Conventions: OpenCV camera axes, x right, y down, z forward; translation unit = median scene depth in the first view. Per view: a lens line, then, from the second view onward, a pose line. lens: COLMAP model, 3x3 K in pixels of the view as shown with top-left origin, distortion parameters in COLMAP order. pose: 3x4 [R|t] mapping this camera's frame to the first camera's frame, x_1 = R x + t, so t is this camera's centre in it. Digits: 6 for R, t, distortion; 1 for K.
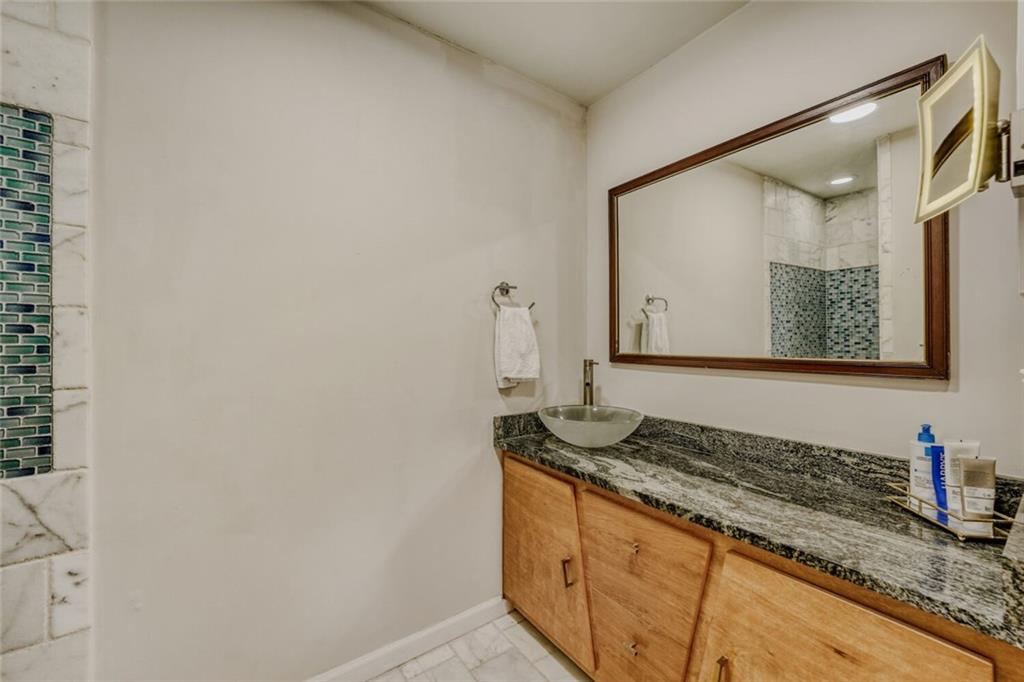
lens RADIAL K [[412.2, 0, 512.5], [0, 412.2, 339.6], [0, 0, 1]] dist [-0.008461, 0.000514]
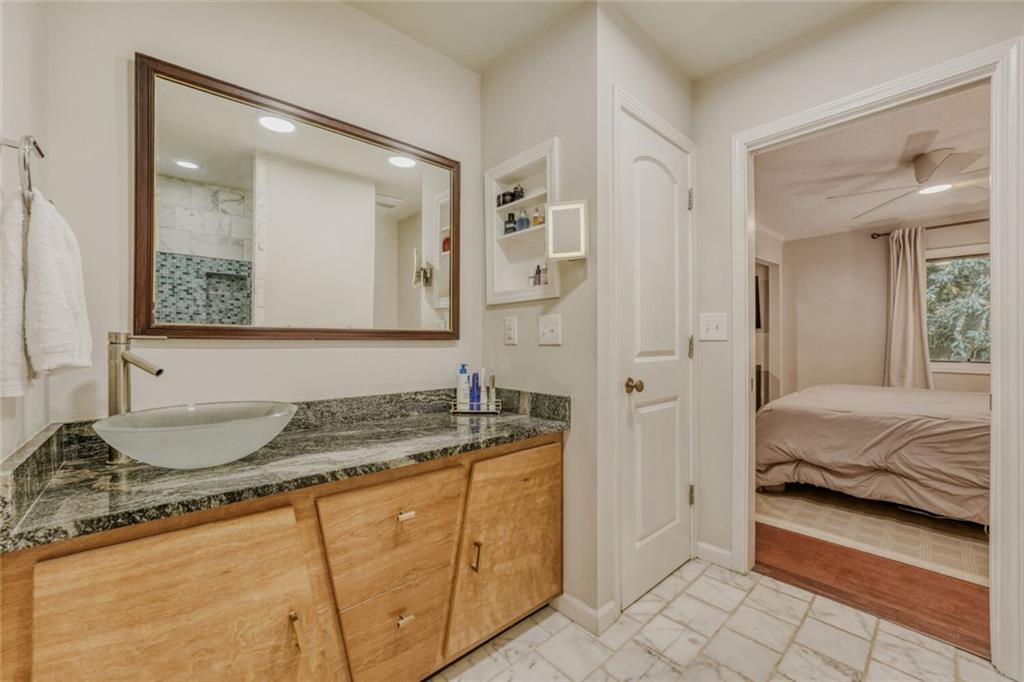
lens RADIAL K [[412.2, 0, 513.0], [0, 412.2, 341.9], [0, 0, 1]] dist [-0.008461, 0.000514]
pose [[-0.121777, -0.001627, 0.992556, -0.579406], [-0.005269, 0.999986, 0.000993, 0.075846], [-0.992544, -0.005109, -0.121783, 0.711125]]
